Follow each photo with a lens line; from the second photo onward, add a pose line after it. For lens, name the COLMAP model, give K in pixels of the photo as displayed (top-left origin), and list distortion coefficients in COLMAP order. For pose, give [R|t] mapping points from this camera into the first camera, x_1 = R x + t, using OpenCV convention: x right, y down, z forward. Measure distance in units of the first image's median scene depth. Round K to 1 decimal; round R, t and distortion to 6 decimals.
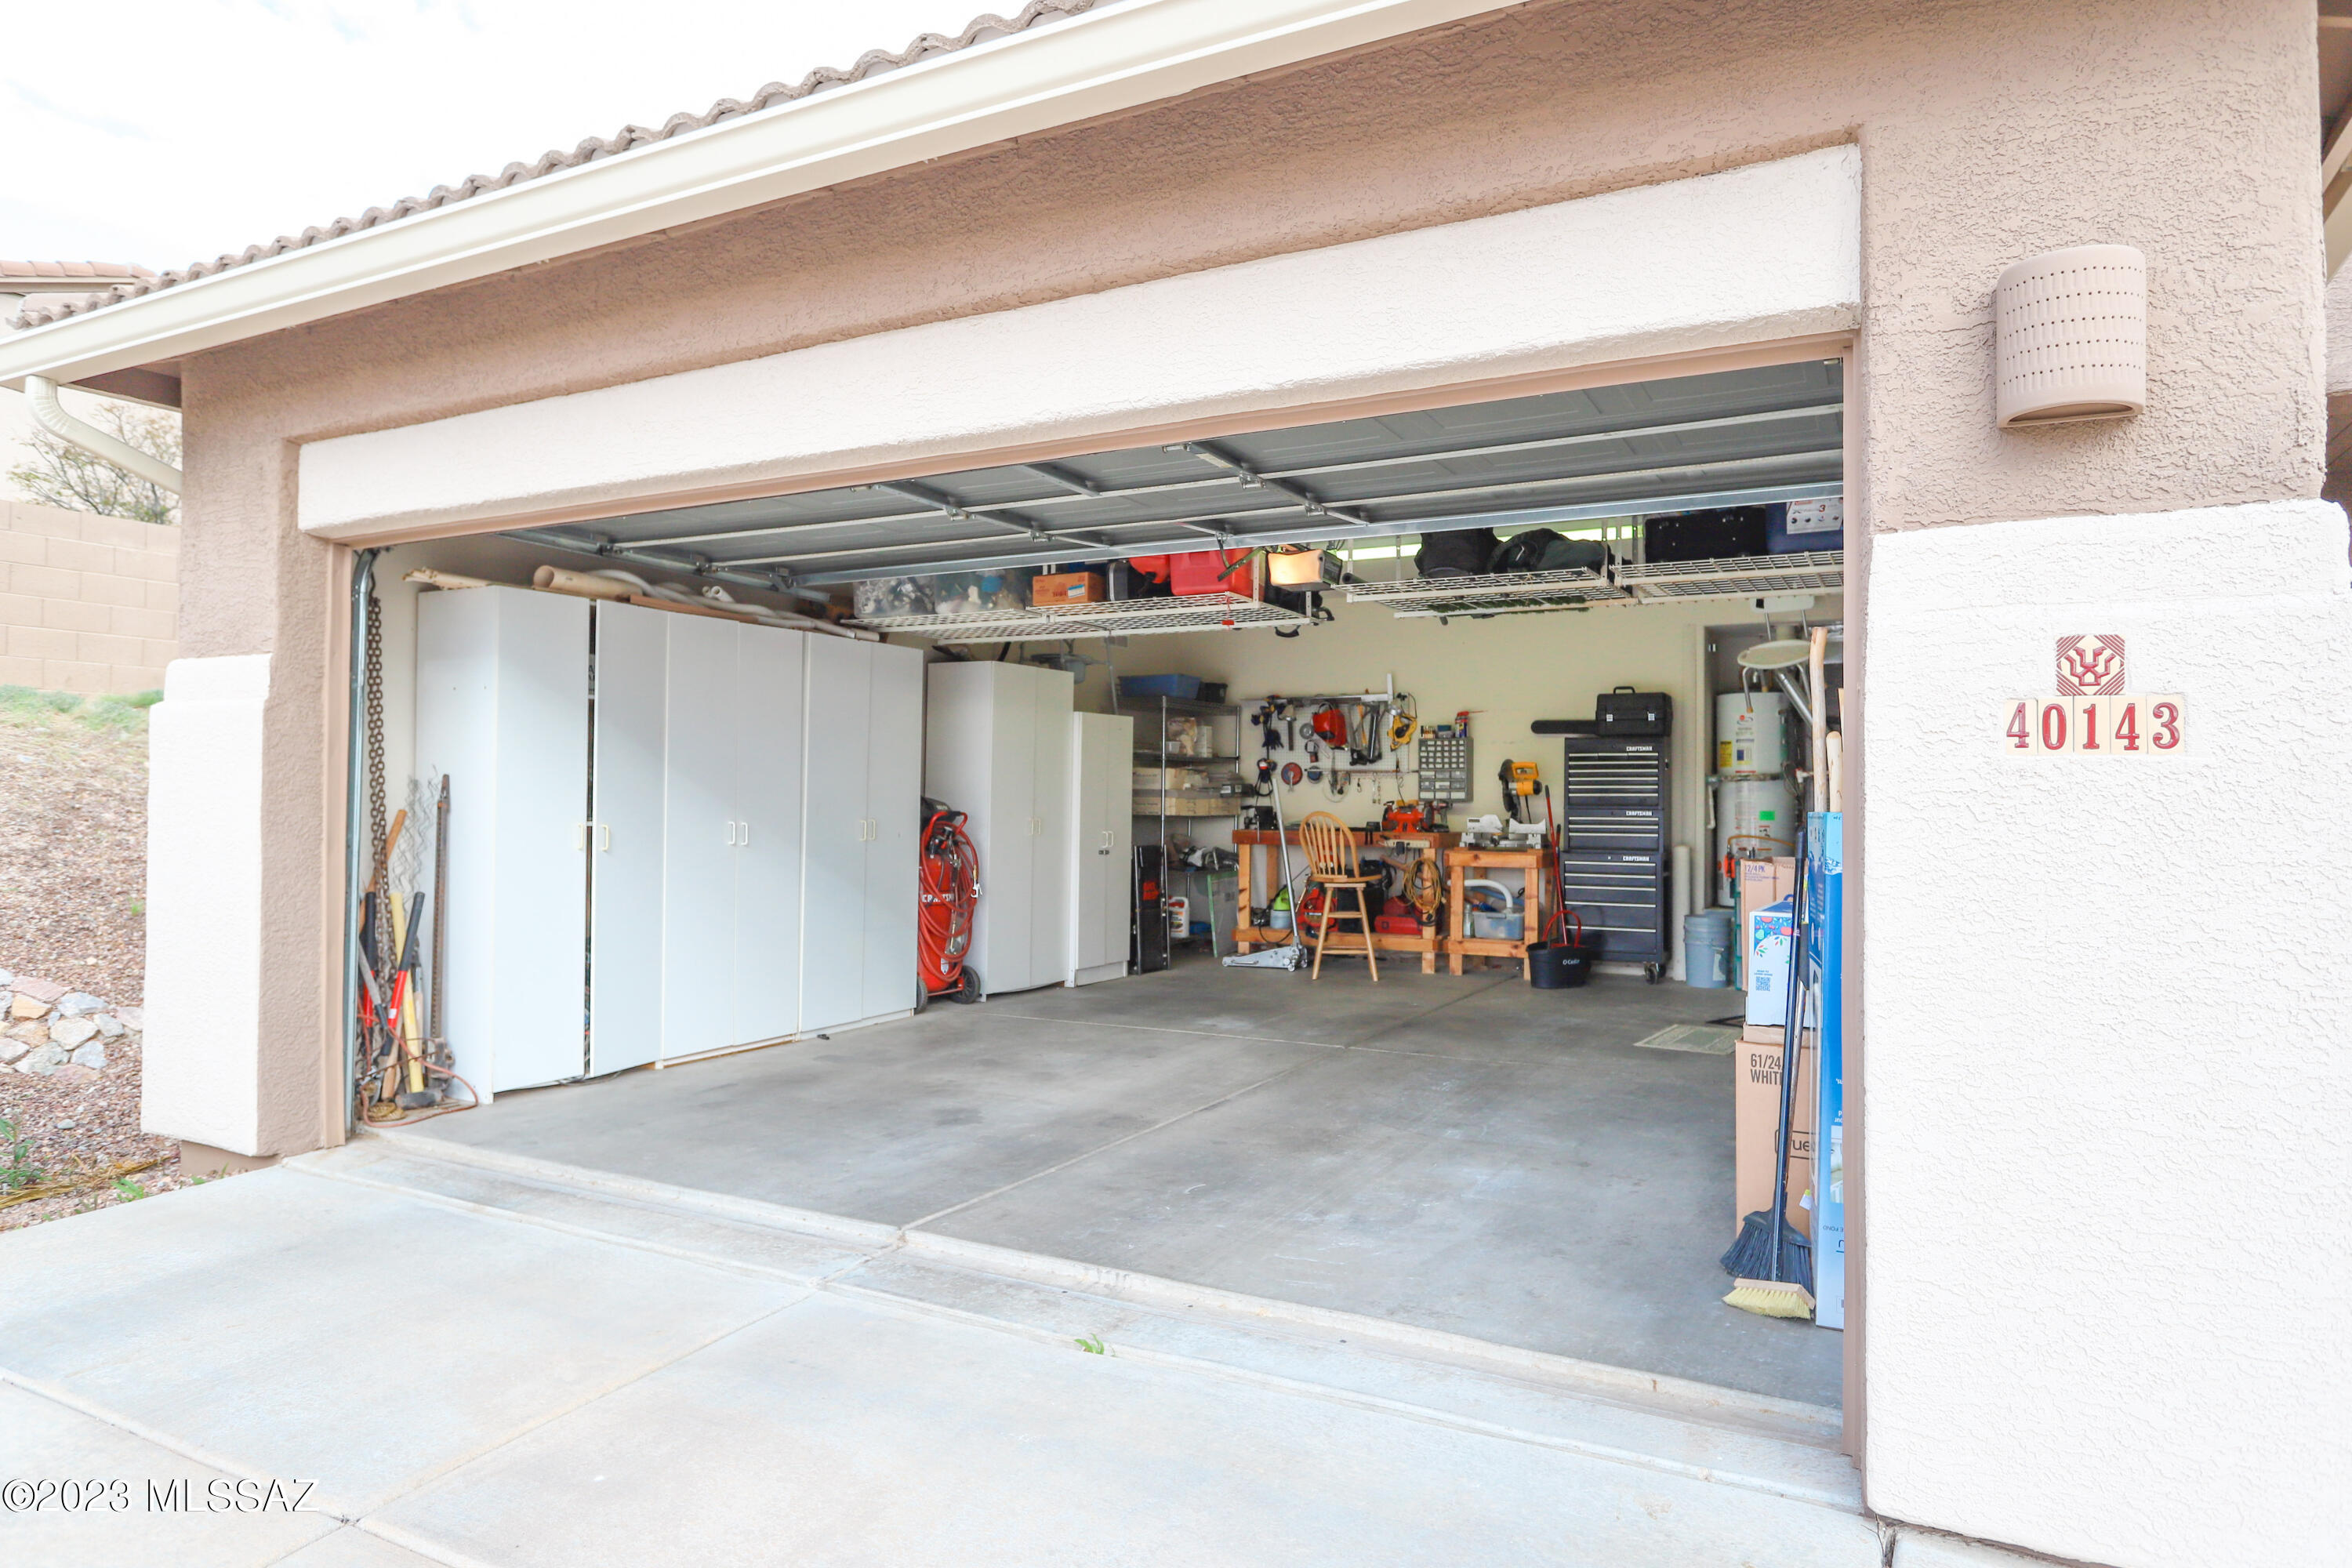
lens RADIAL K [[1438.0, 0, 1175.4], [0, 1438.0, 777.5], [0, 0, 1]] dist [-0.000980, 0.000792]
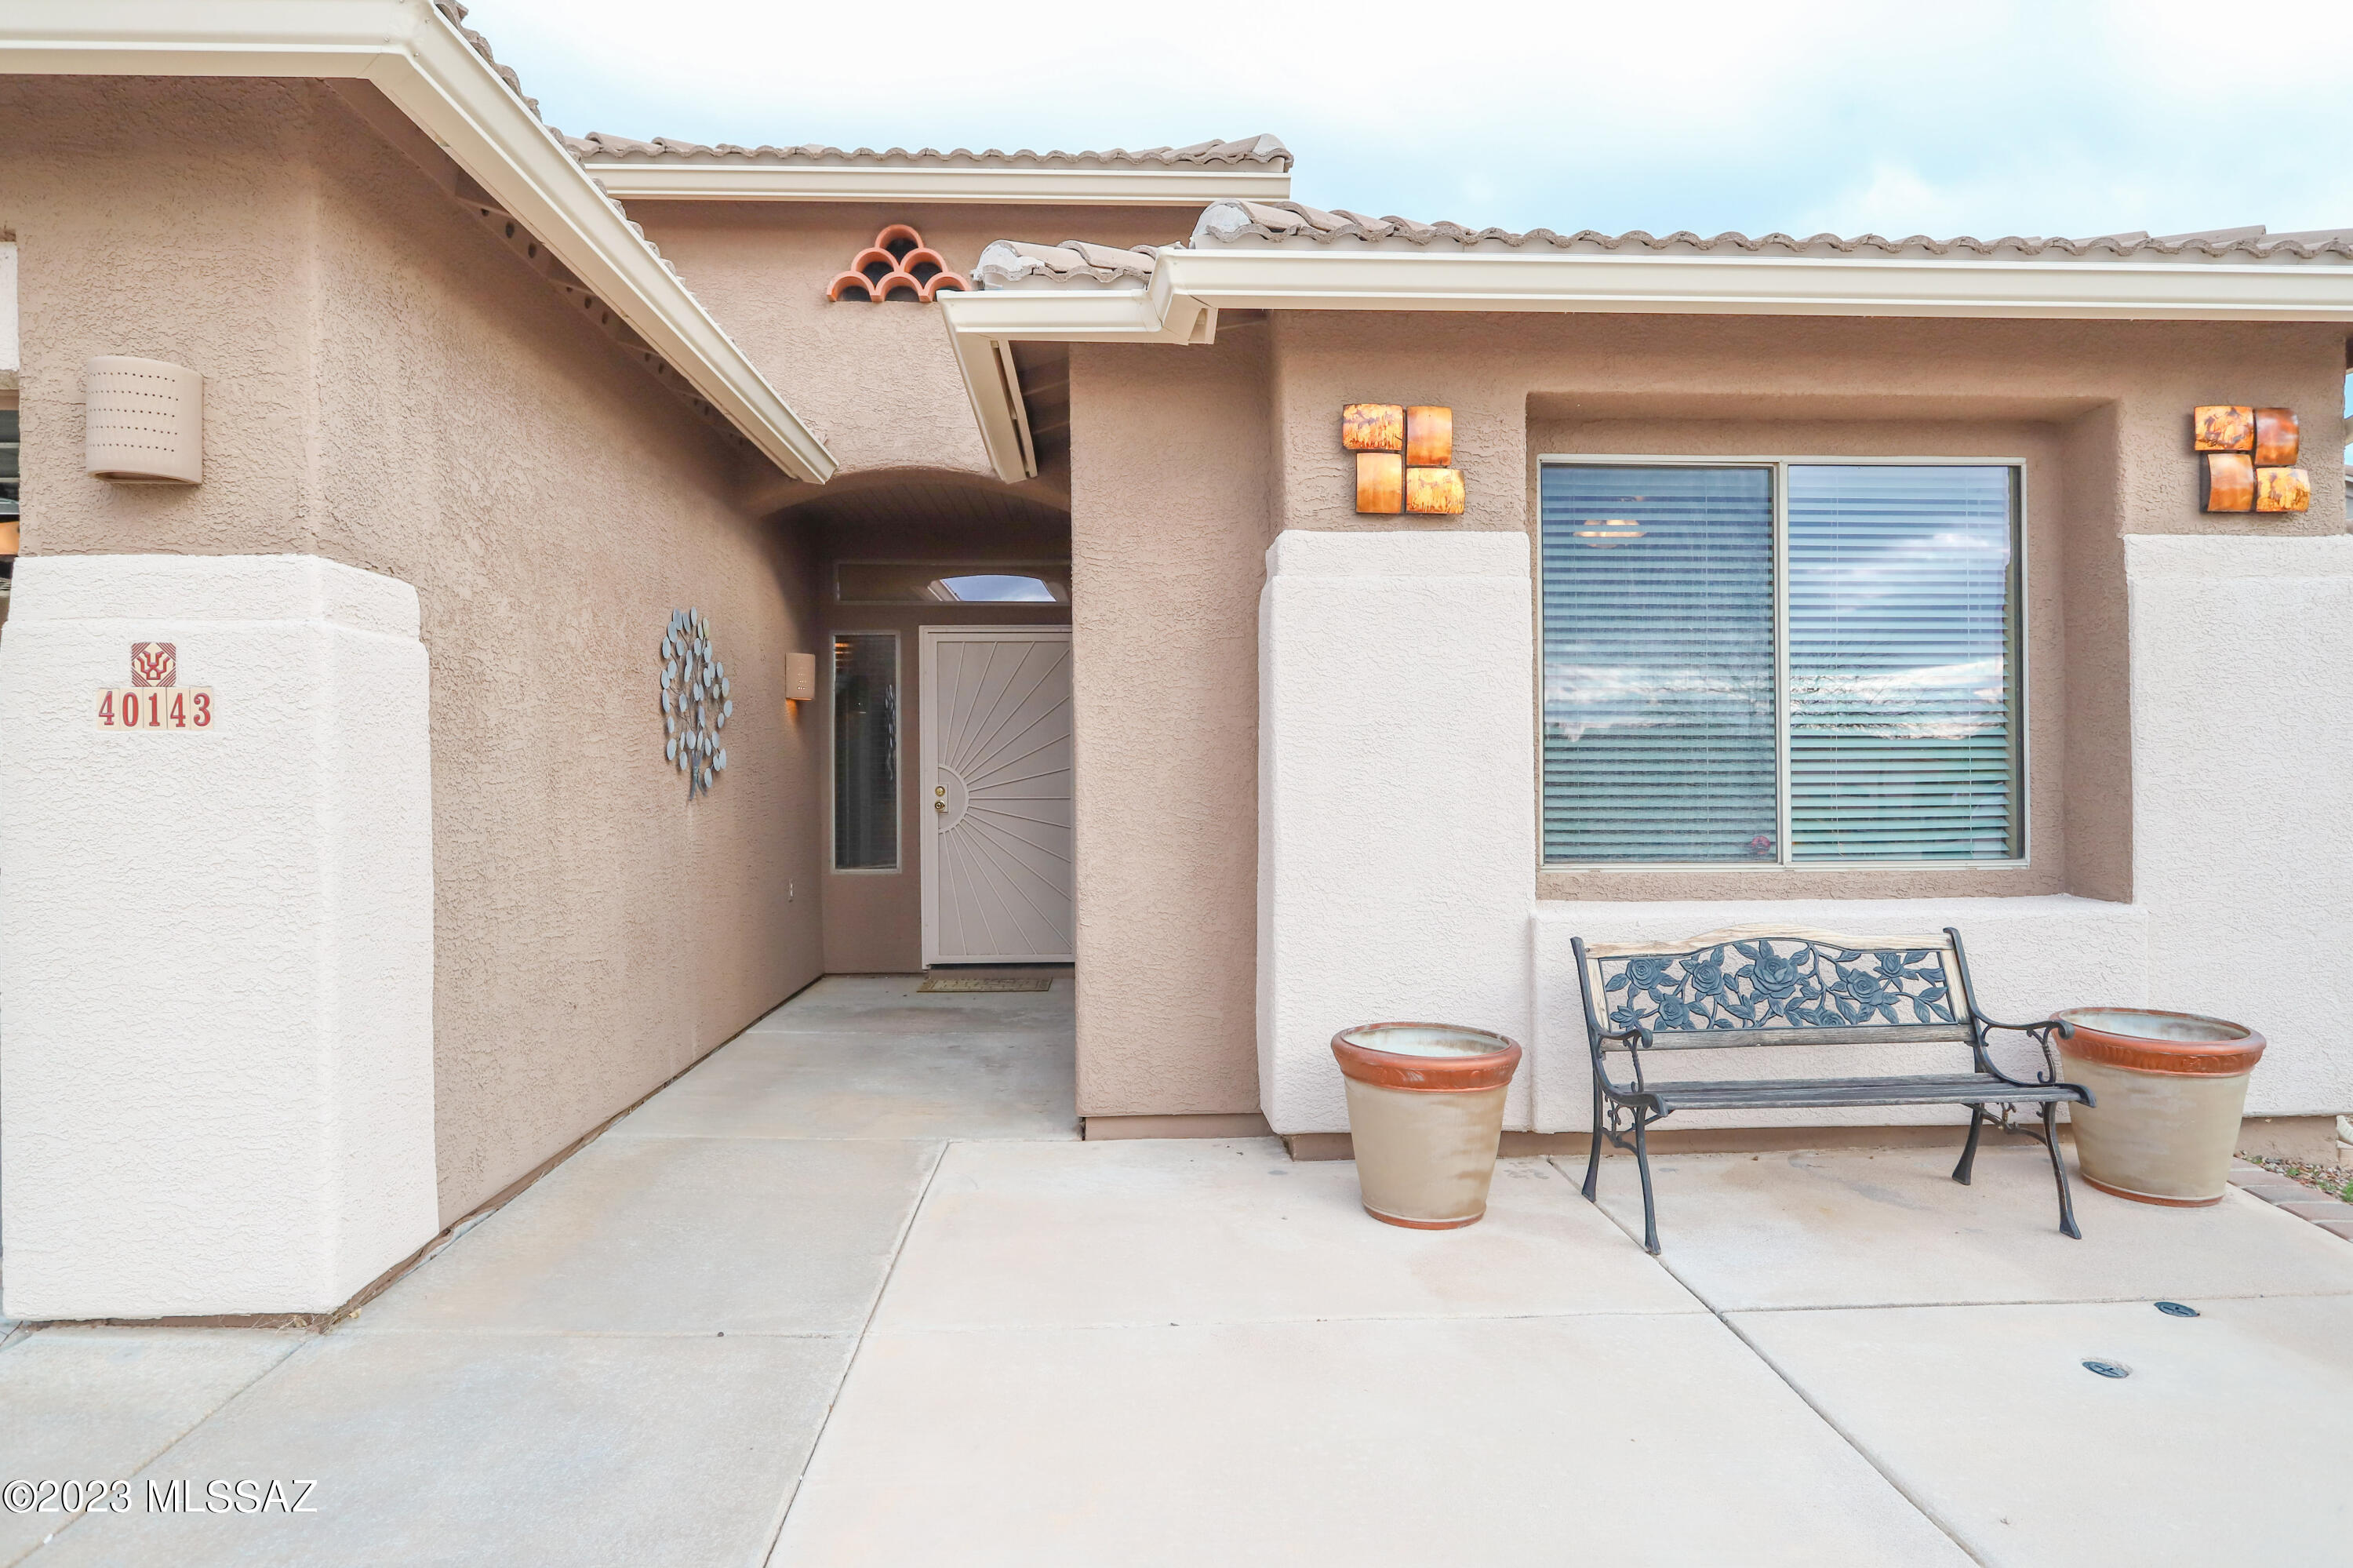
lens RADIAL K [[1438.6, 0, 1175.6], [0, 1438.6, 787.7], [0, 0, 1]] dist [-0.000980, 0.000792]
pose [[0.852709, -0.013516, 0.522211, 0.748815], [0.006230, 0.999857, 0.015706, 0.023272], [-0.522348, -0.010139, 0.852672, -0.671985]]
